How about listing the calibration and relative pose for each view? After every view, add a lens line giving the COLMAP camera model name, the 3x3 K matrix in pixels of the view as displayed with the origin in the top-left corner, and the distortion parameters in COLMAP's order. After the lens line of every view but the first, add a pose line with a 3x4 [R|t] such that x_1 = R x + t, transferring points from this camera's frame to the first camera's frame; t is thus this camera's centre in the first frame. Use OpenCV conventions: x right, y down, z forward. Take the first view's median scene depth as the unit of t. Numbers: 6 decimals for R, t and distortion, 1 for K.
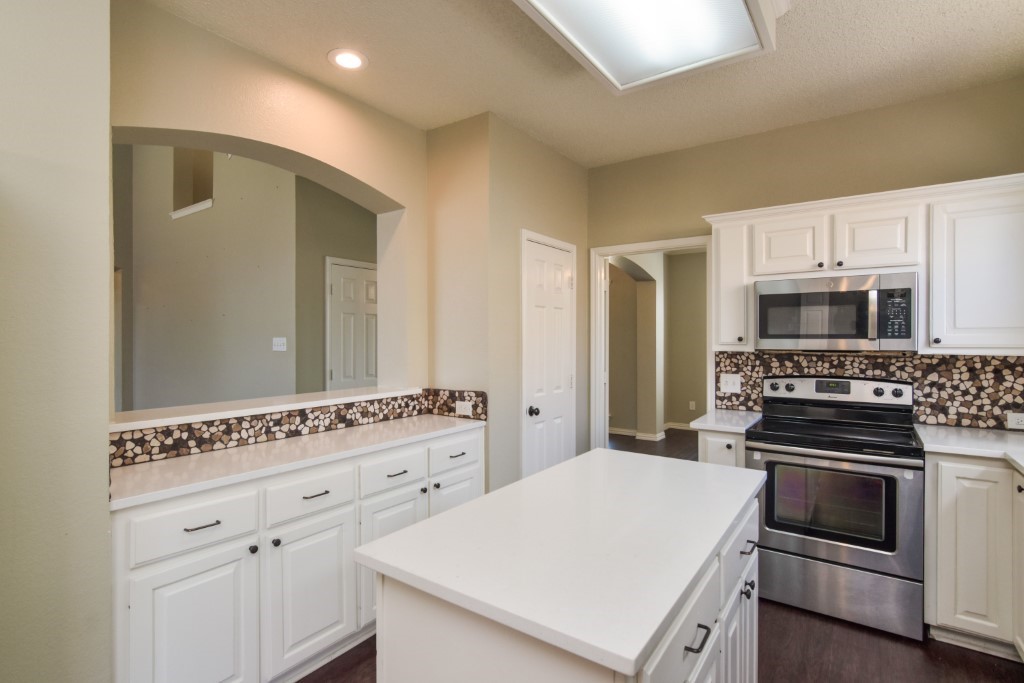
lens RADIAL K [[506.7, 0, 501.5], [0, 506.7, 340.2], [0, 0, 1]] dist [-0.008886, 0.004864]
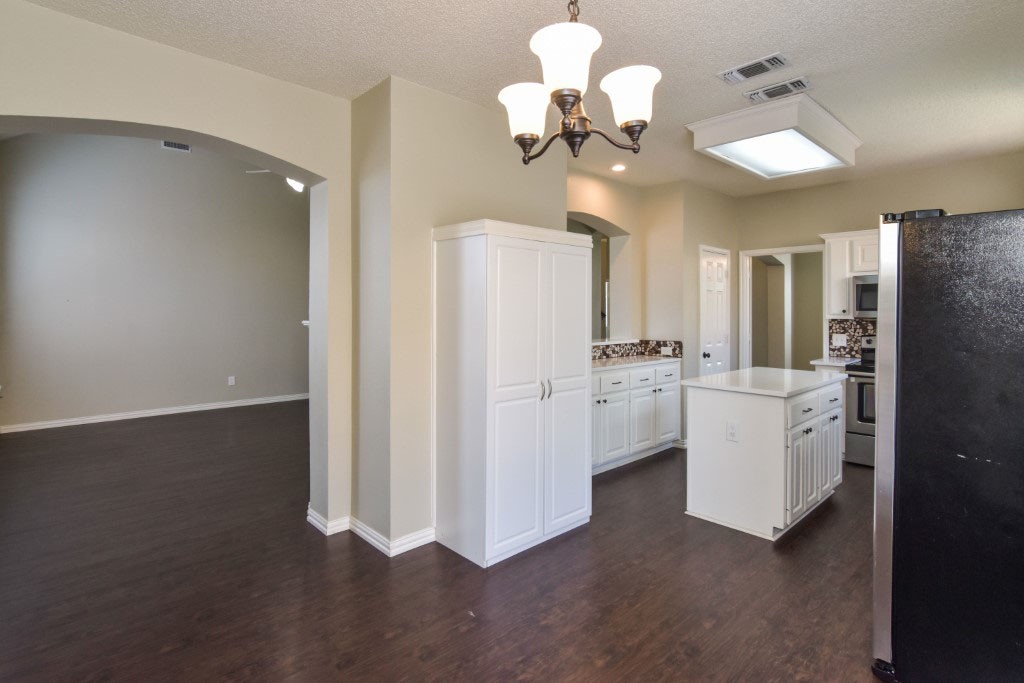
lens RADIAL K [[506.7, 0, 512.1], [0, 506.7, 307.8], [0, 0, 1]] dist [-0.008886, 0.004864]
pose [[0.981798, 0.002126, -0.189915, -0.264417], [-0.004645, 0.999907, -0.012819, 0.012707], [0.189870, 0.013468, 0.981717, -0.789246]]
